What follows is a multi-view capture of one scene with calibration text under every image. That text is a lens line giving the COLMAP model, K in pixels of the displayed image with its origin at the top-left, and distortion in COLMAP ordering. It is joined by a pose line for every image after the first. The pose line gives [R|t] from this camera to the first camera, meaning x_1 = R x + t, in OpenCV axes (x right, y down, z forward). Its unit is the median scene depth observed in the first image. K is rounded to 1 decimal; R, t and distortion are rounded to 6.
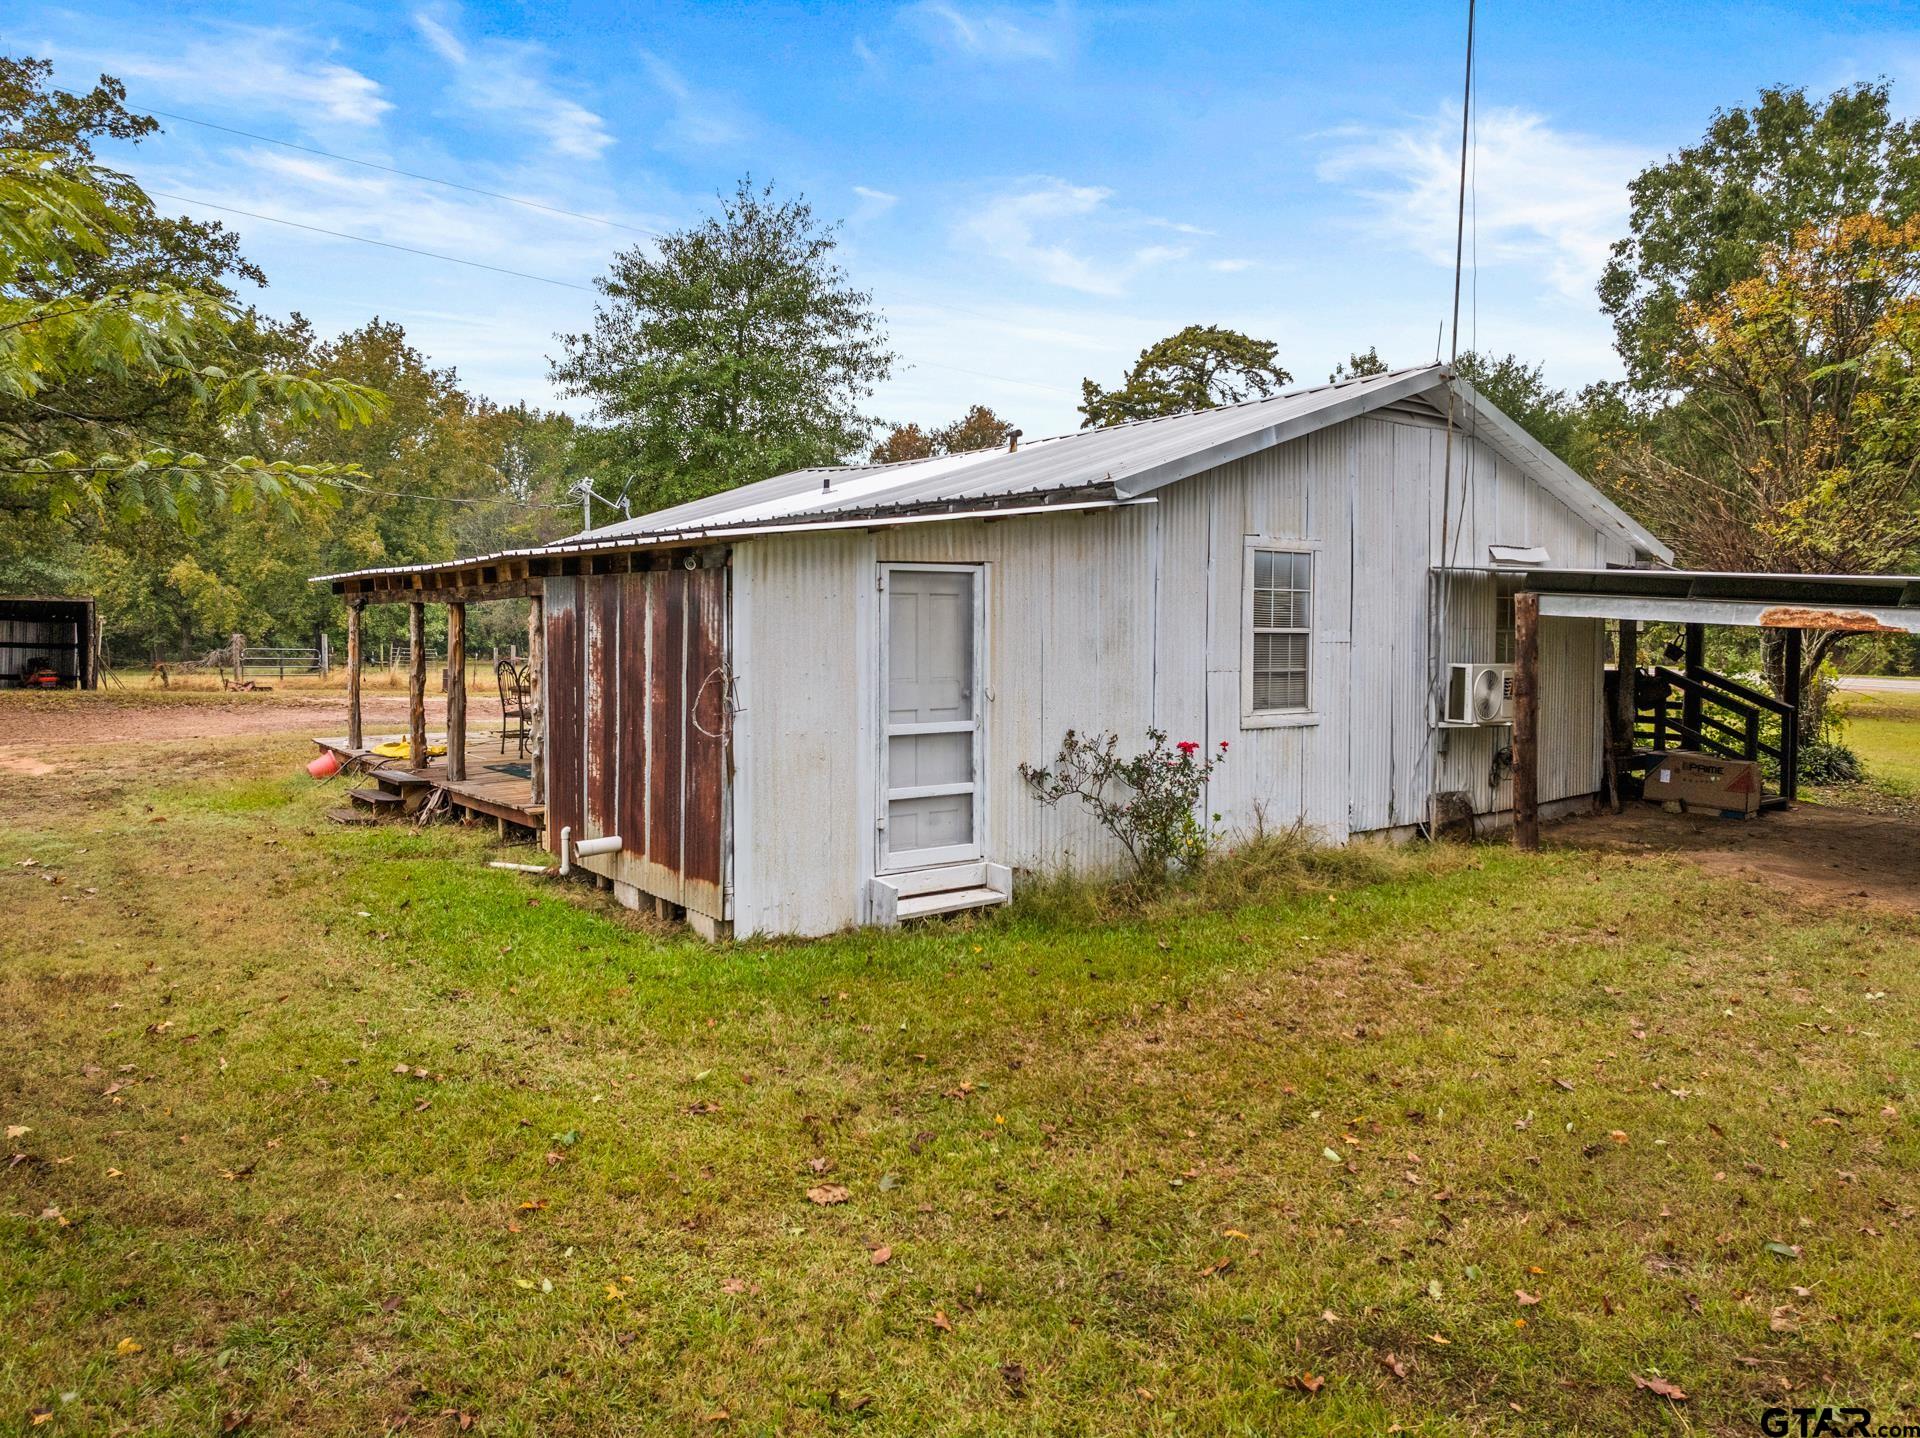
lens RADIAL K [[1361.7, 0, 966.1], [0, 1361.7, 706.8], [0, 0, 1]] dist [-0.041574, 0.015171]
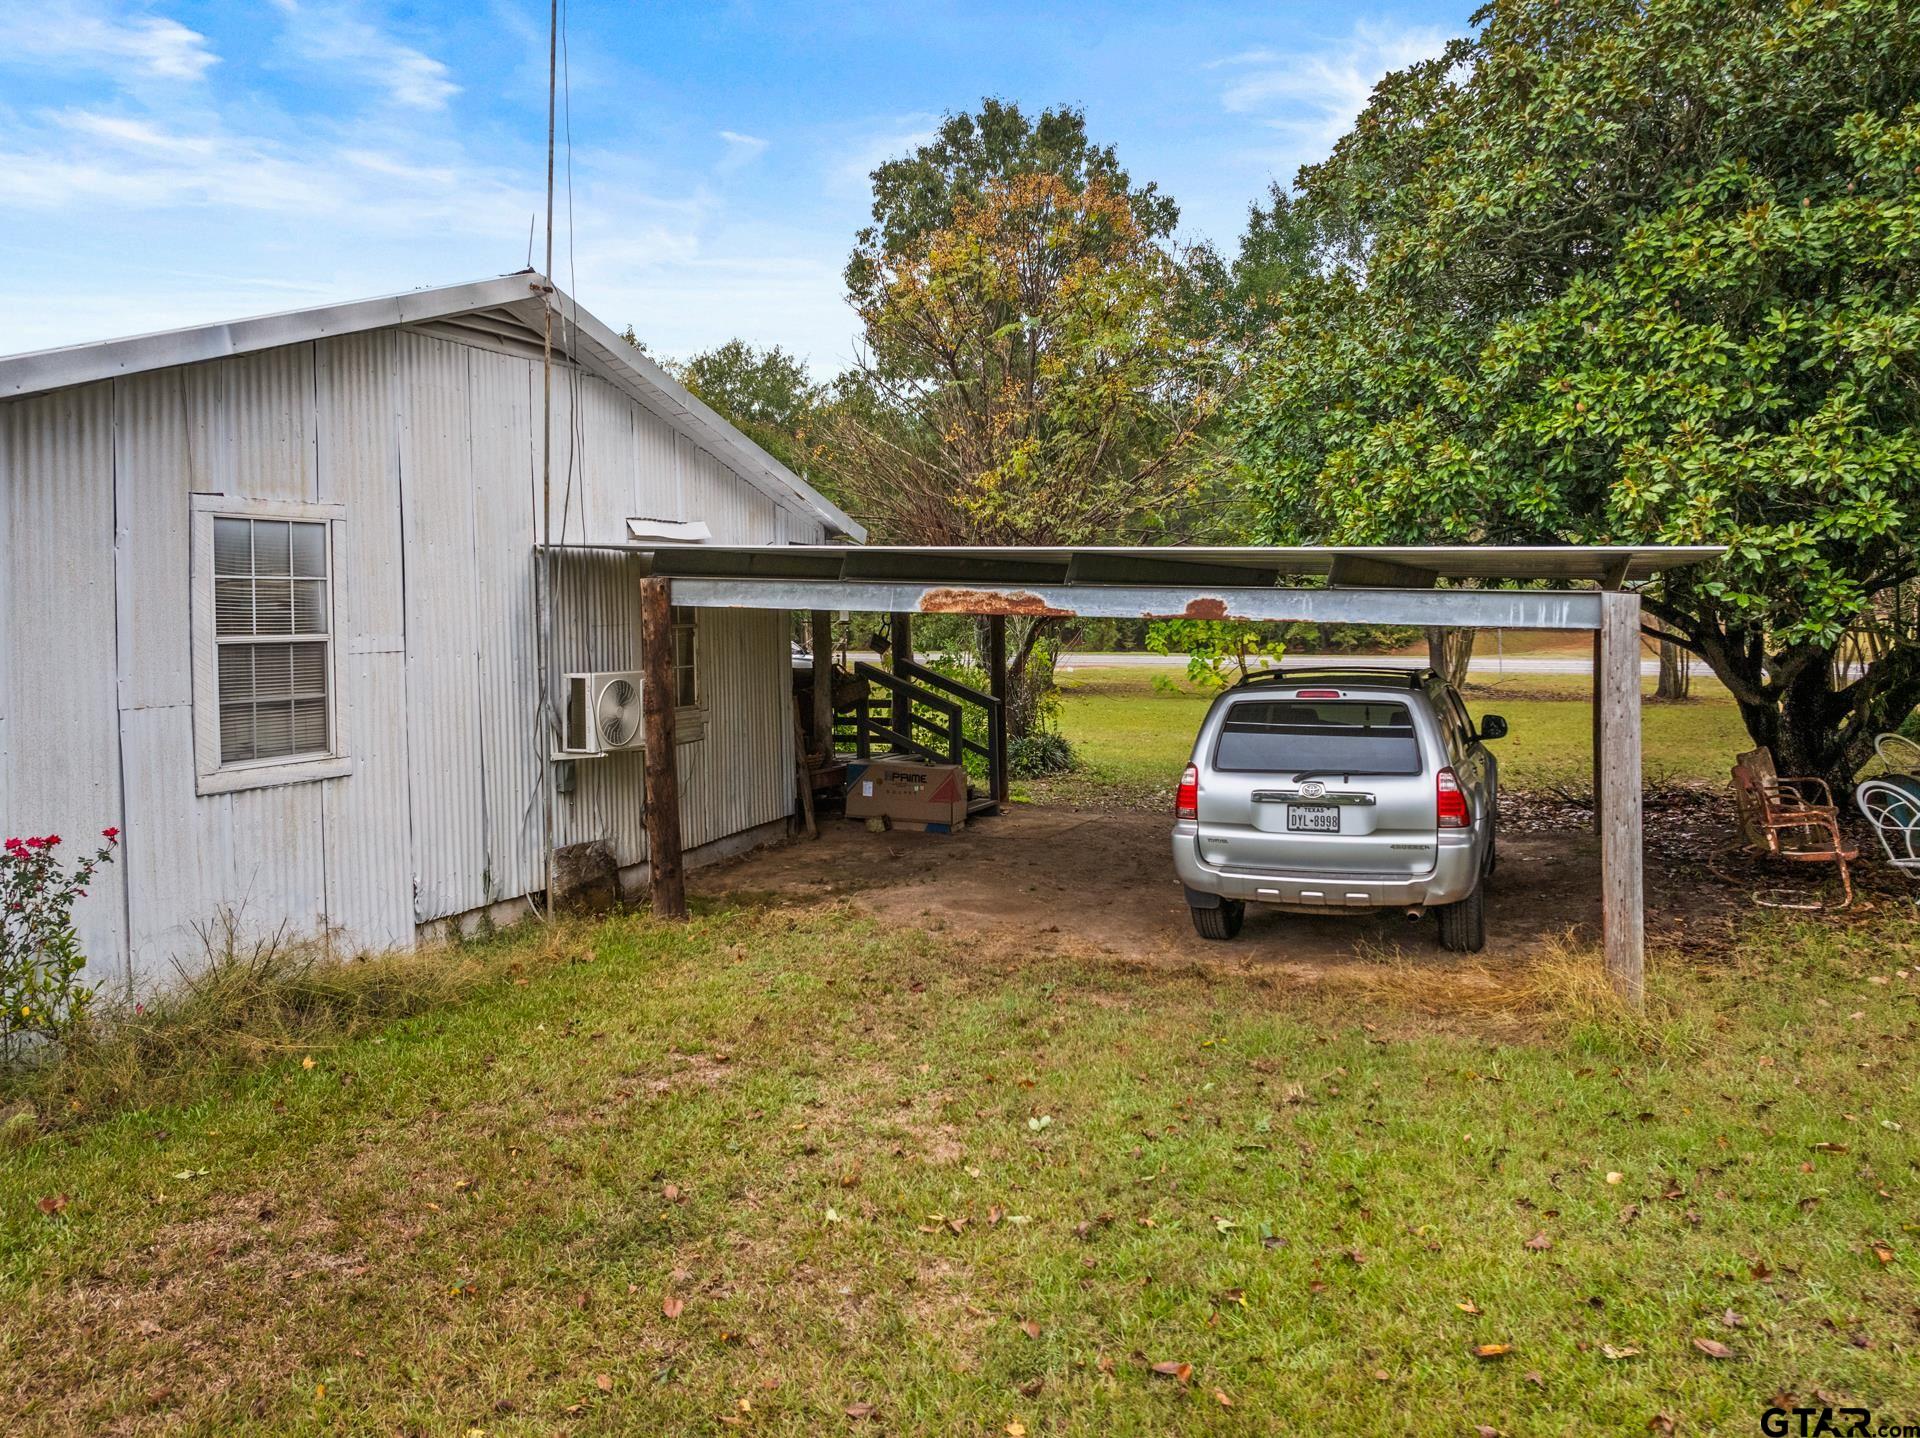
lens RADIAL K [[1361.7, 0, 954.9], [0, 1361.7, 721.1], [0, 0, 1]] dist [-0.041574, 0.015171]
pose [[0.886910, -0.060775, 0.457926, 0.177152], [0.054737, 0.998150, 0.026458, -0.012102], [-0.458687, 0.001599, 0.888596, 0.207283]]
